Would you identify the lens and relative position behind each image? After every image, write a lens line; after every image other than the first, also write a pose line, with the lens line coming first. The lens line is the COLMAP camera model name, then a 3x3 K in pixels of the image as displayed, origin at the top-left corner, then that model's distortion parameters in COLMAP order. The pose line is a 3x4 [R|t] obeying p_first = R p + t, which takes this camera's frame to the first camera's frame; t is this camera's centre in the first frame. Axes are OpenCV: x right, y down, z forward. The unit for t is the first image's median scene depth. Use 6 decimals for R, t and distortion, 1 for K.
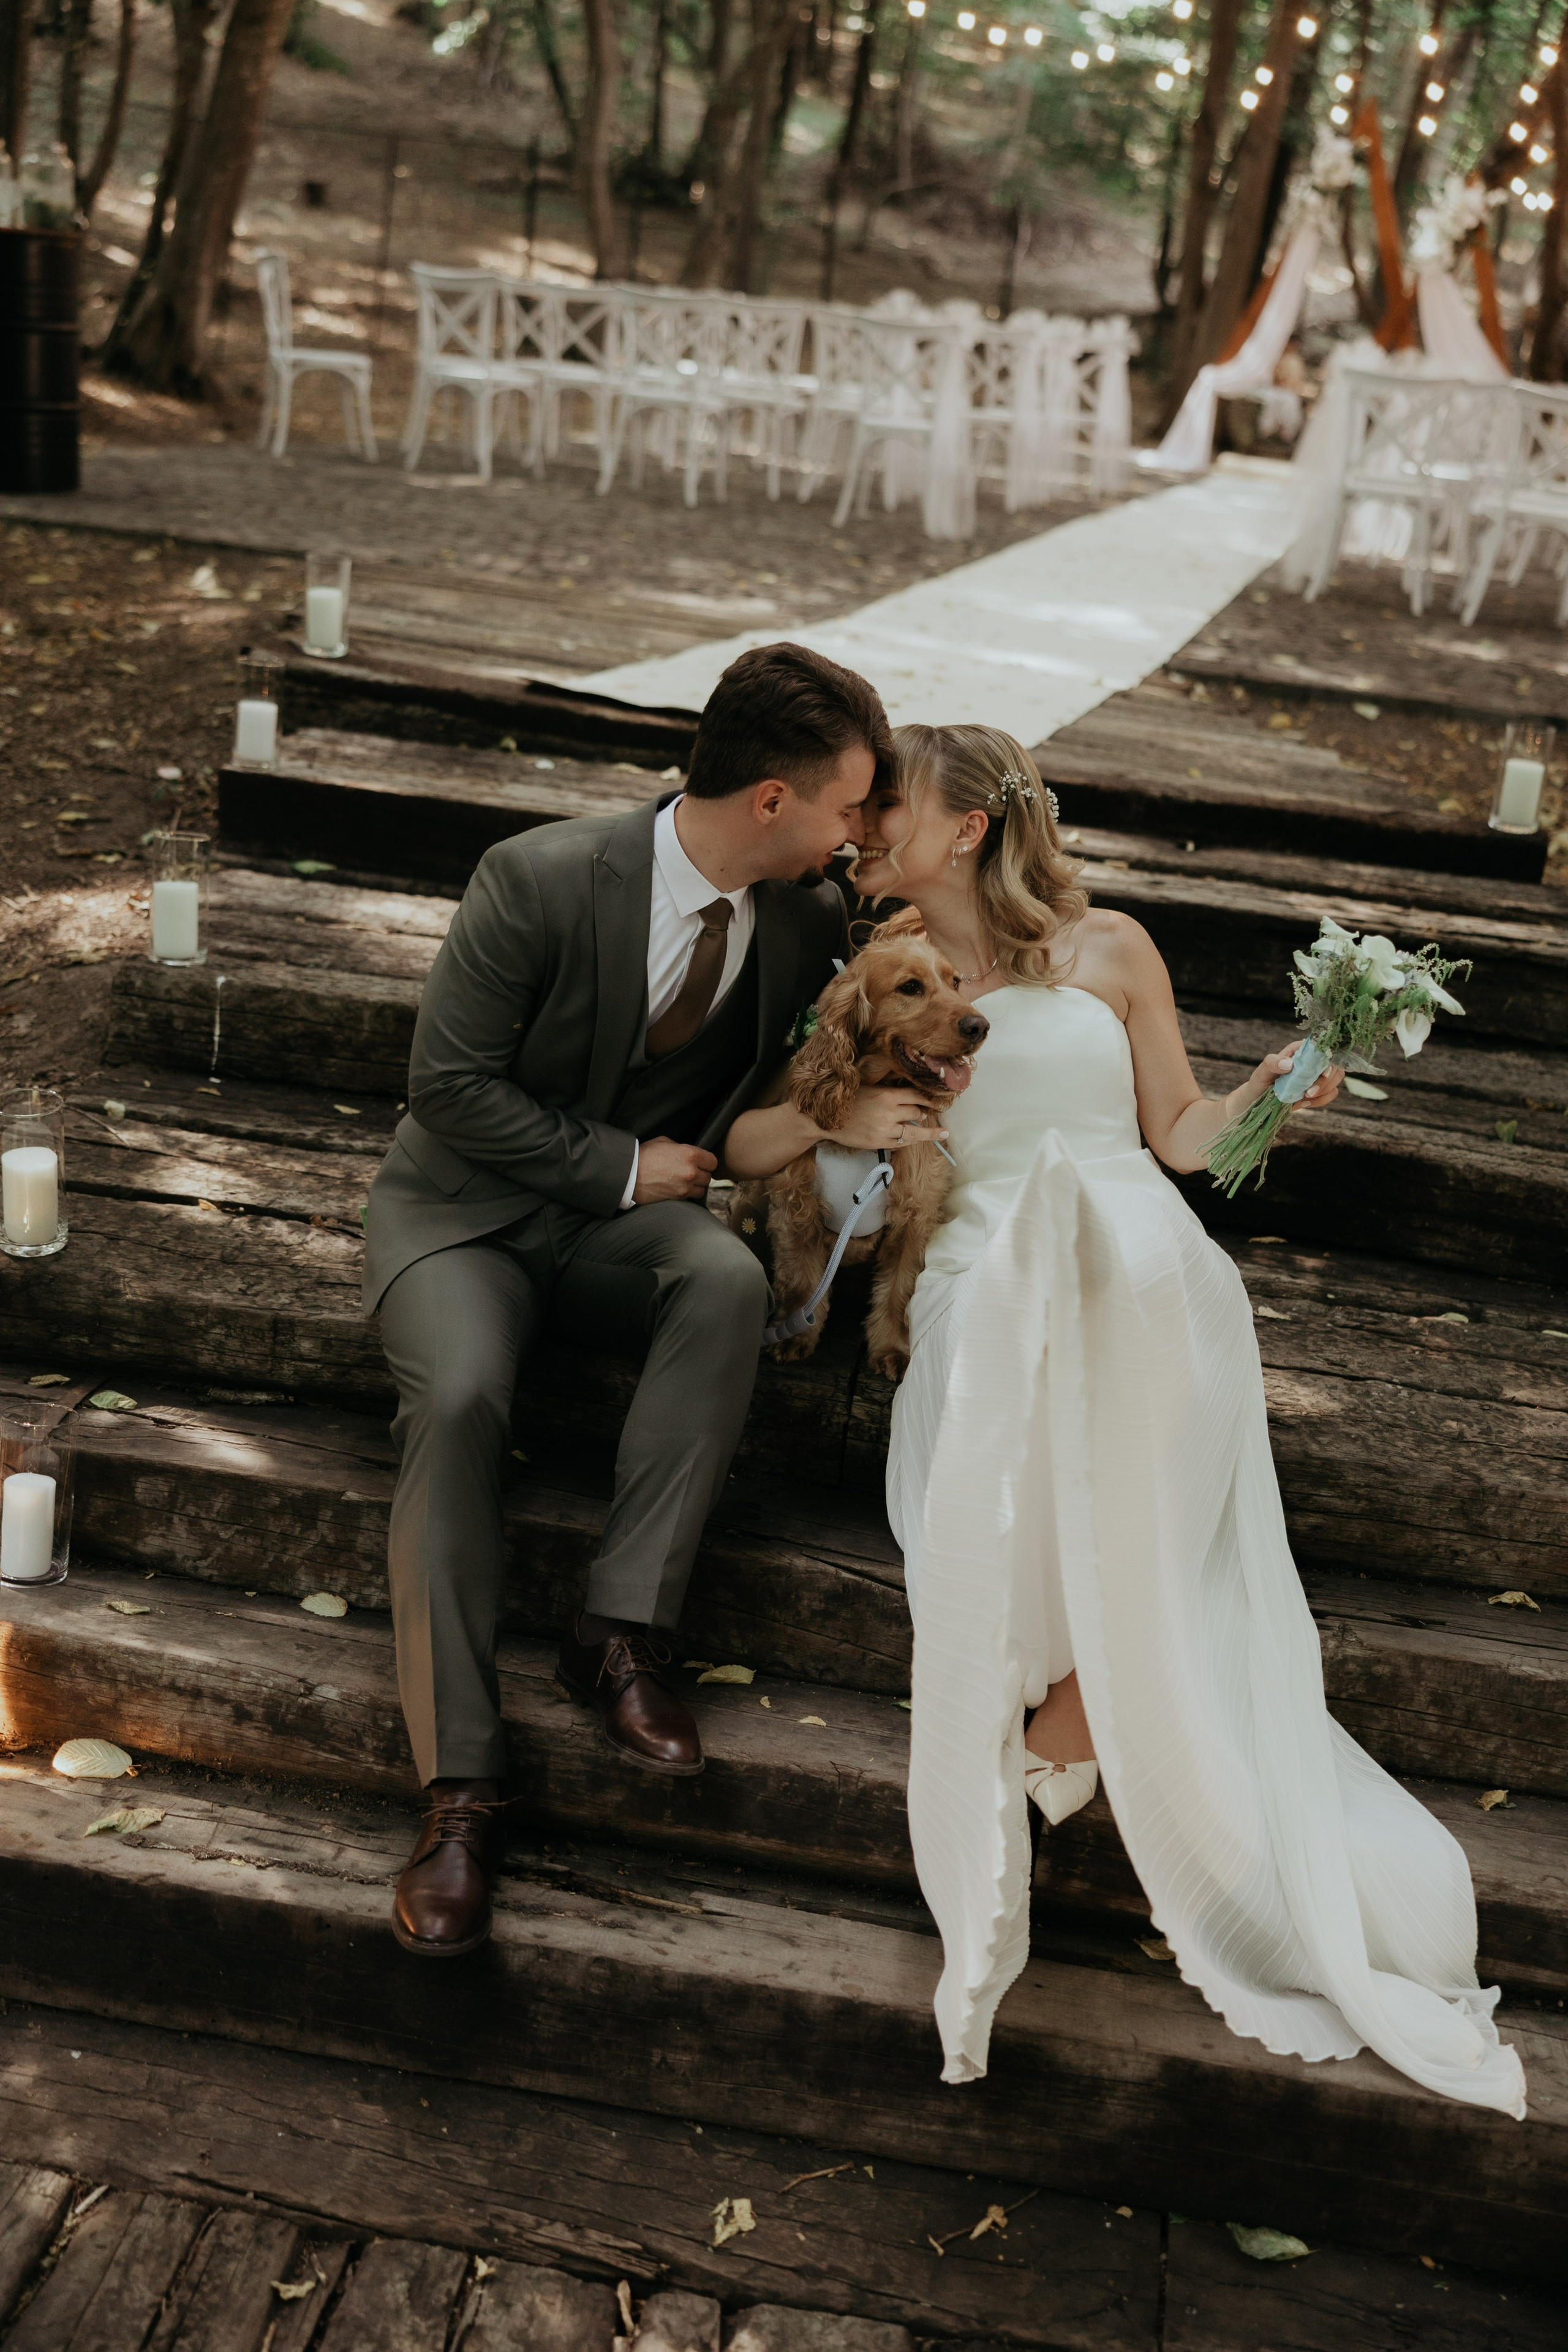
lens RADIAL K [[2444.2, 0, 720.0], [0, 2444.2, 1135.7], [0, 0, 1]] dist [-0.007145, -0.002729]
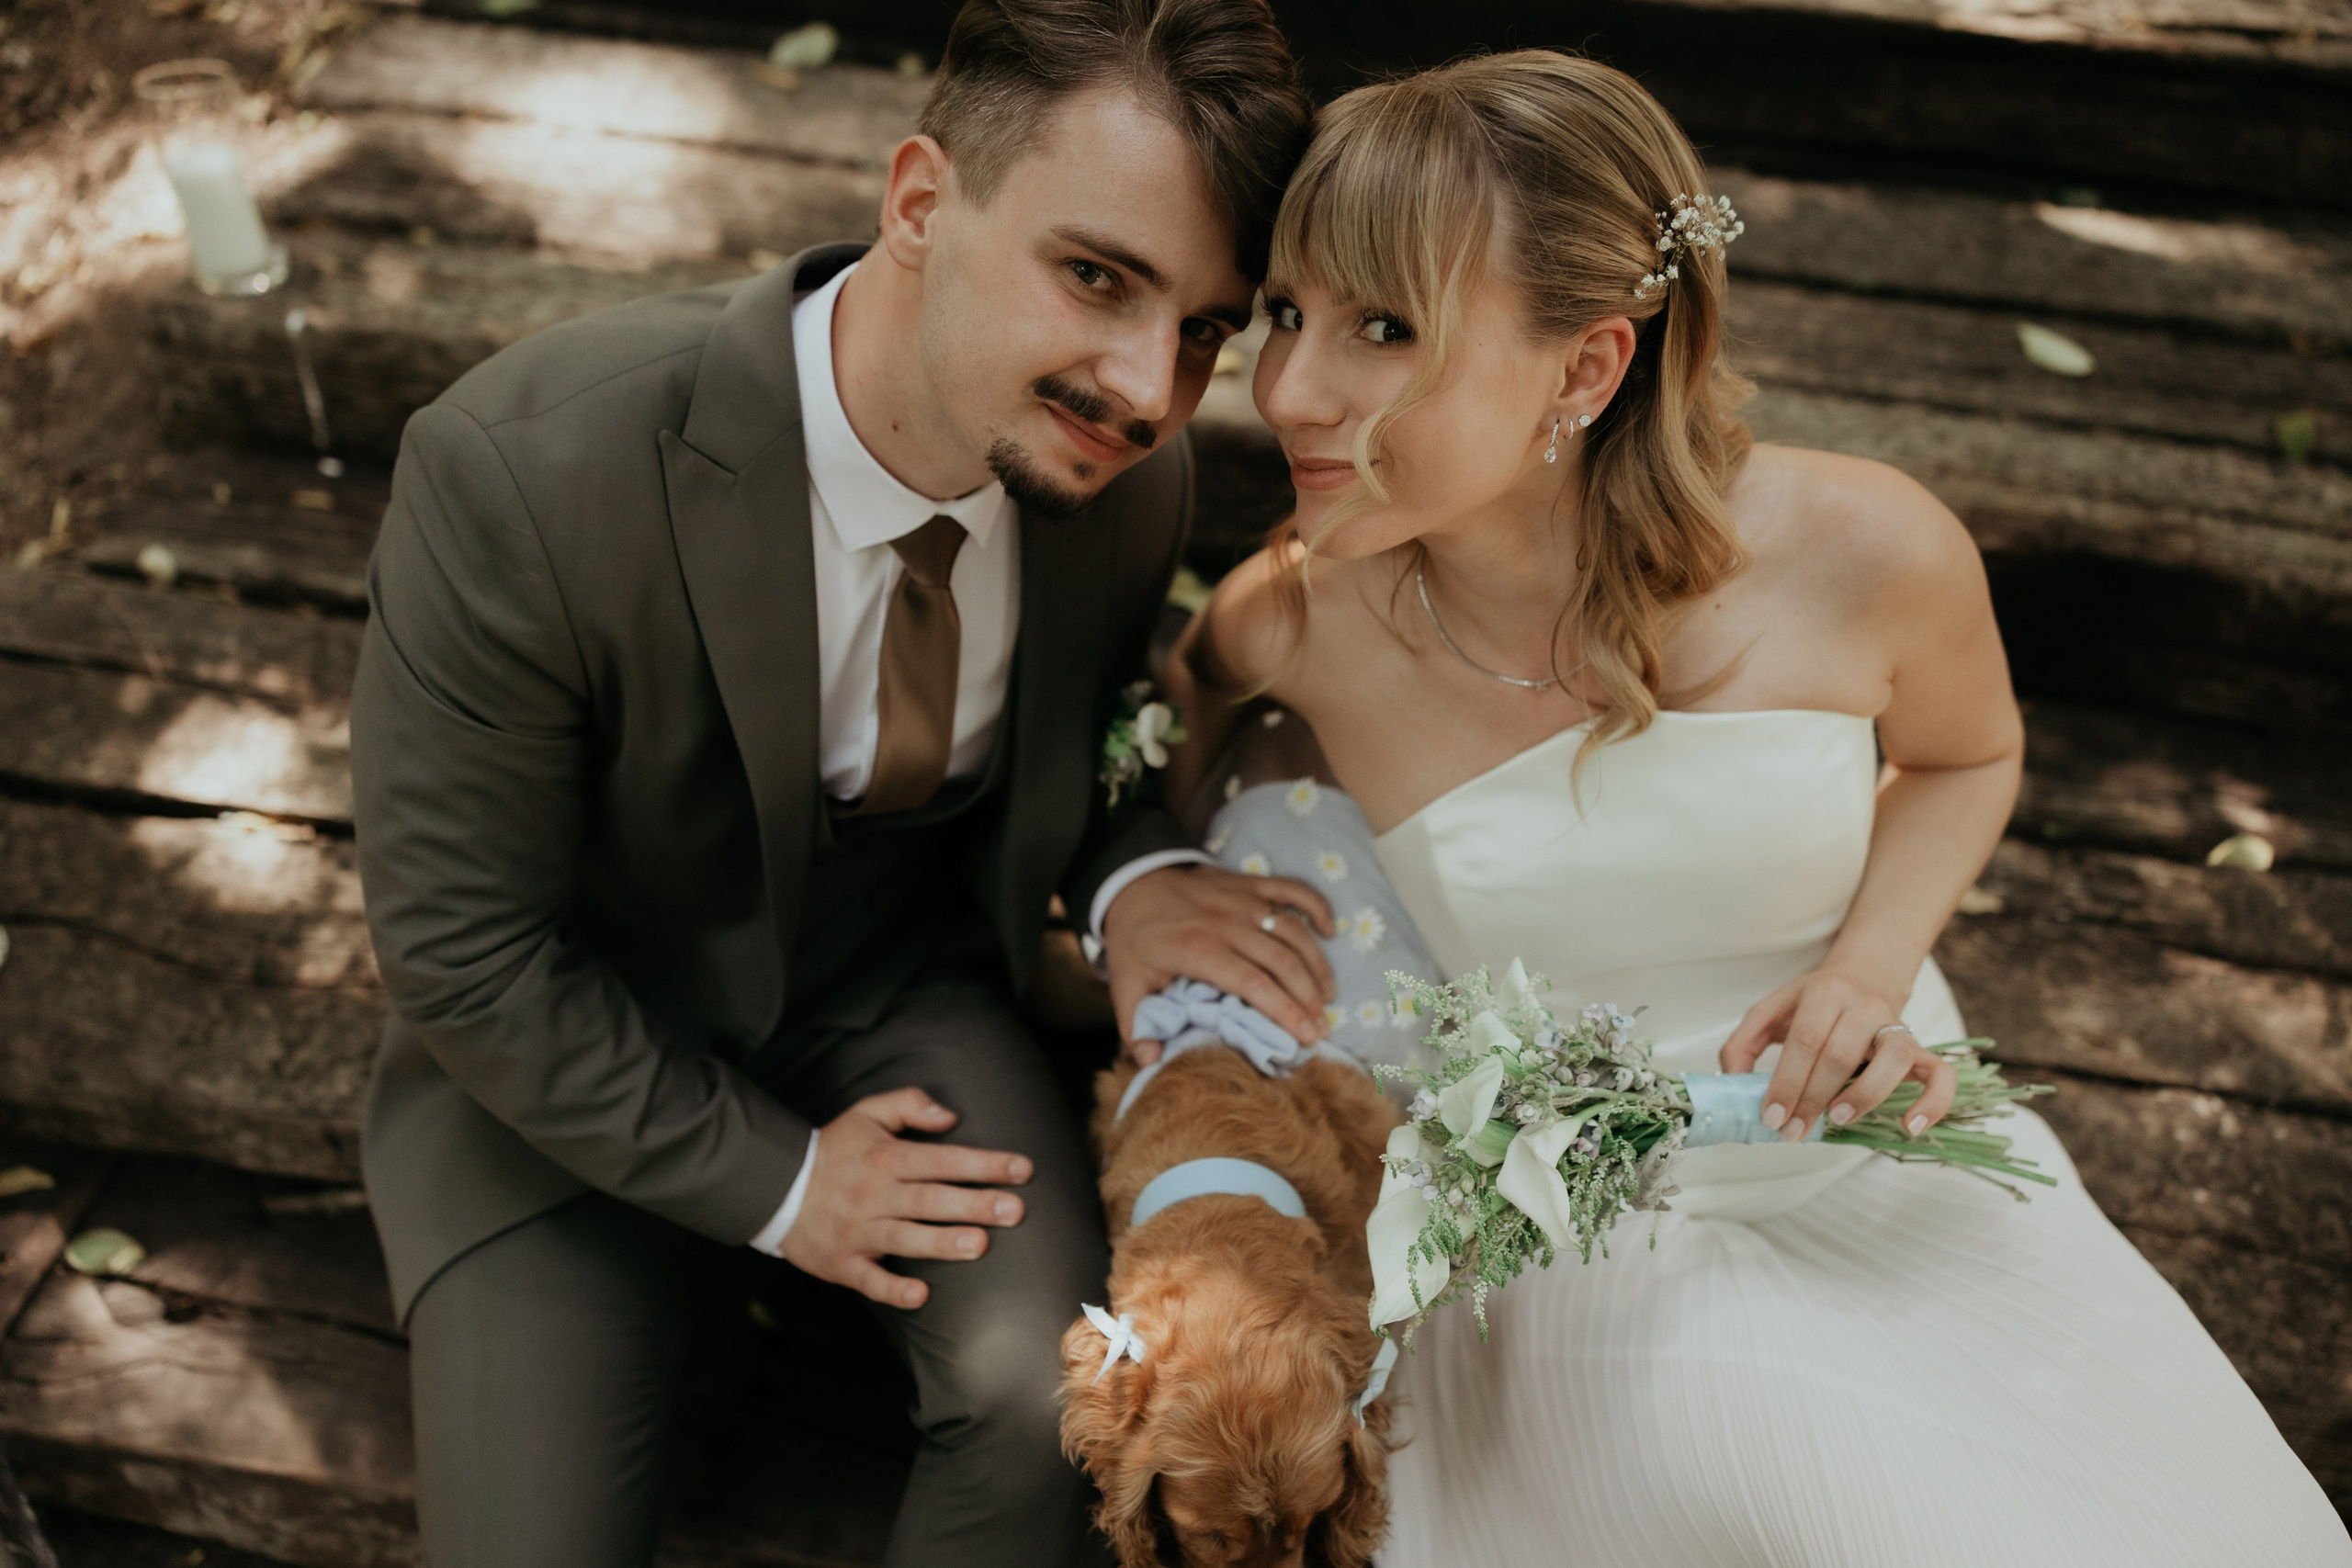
lens RADIAL K [[1892.2, 0, 1139.3], [0, 1892.2, 858.4], [0, 0, 1]] dist [-0.002459, 0.004253]
pose [[0.997603, -0.056913, -0.039365, 0.029916], [0.068306, 0.901007, 0.428393, -0.133951], [0.011087, -0.430055, 0.902734, 0.486348]]
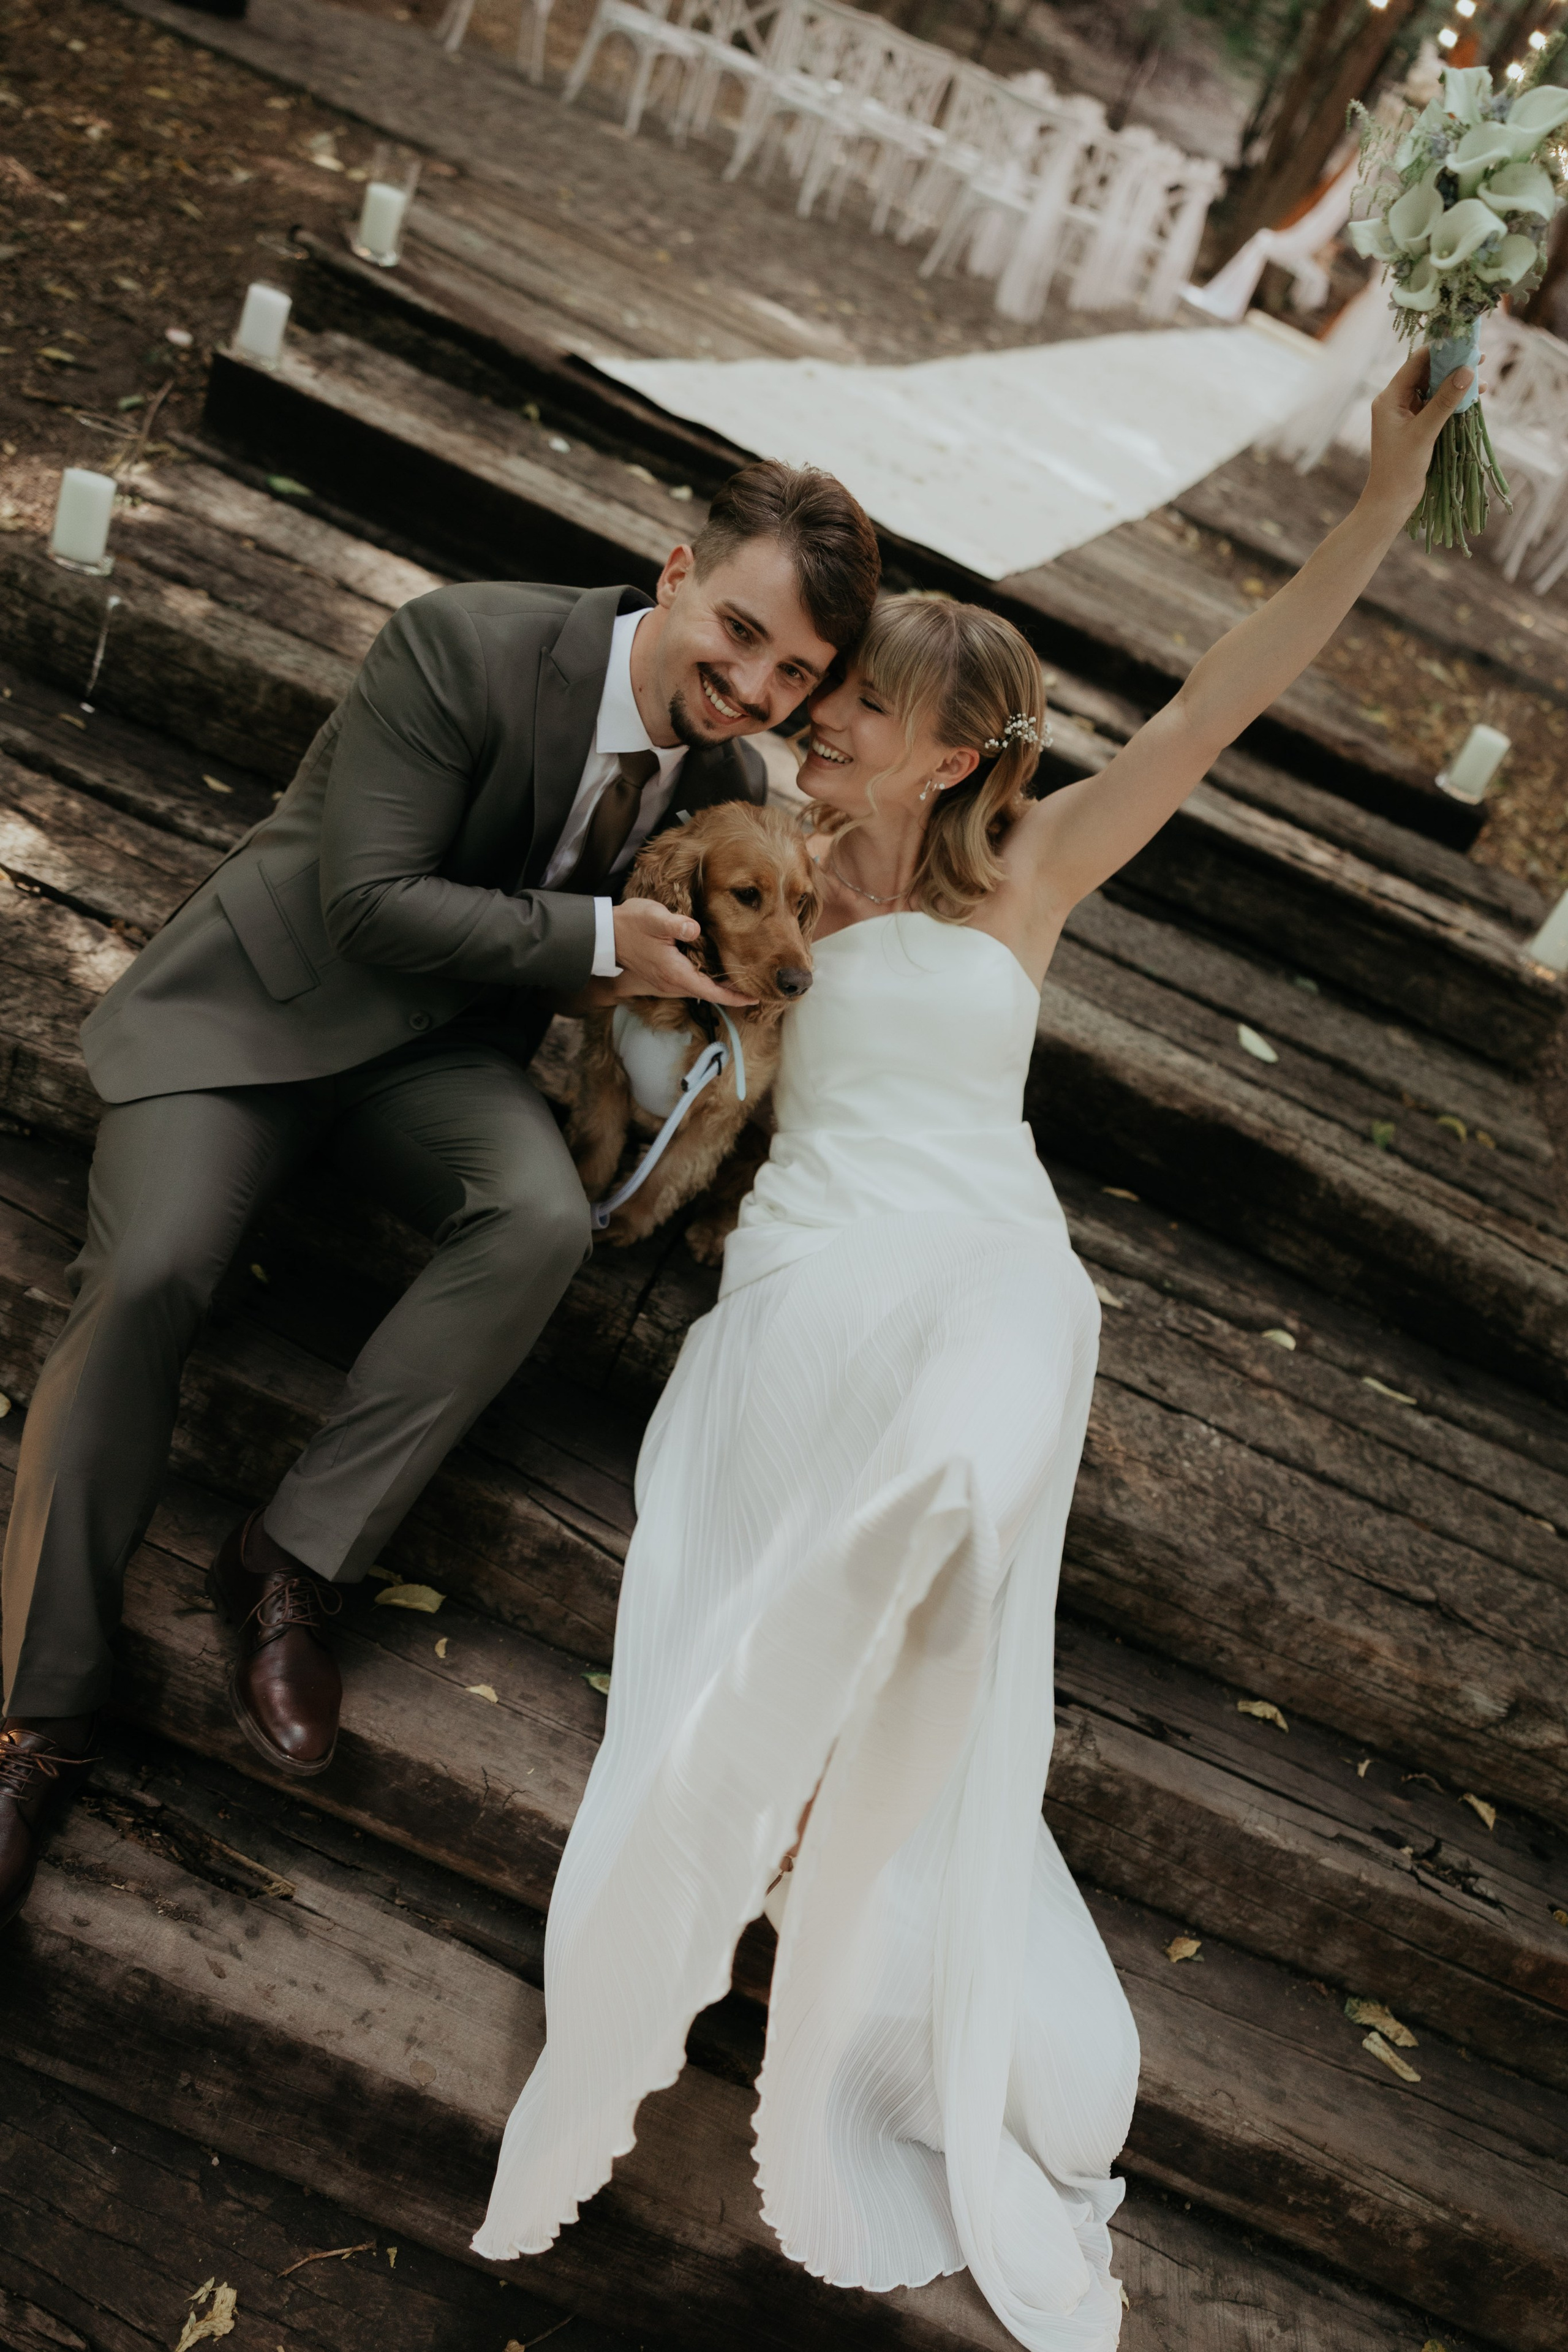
lens RADIAL K [[1892.4, 0, 784.0], [0, 1892.4, 1176.0], [0, 0, 1]] dist [-0.002459, 0.004253]
pose [[0.960712, 0.257911, 0.102535, 0.016684], [-0.273938, 0.940514, 0.200977, -0.071782], [-0.044602, -0.221169, 0.974215, 0.259224]]
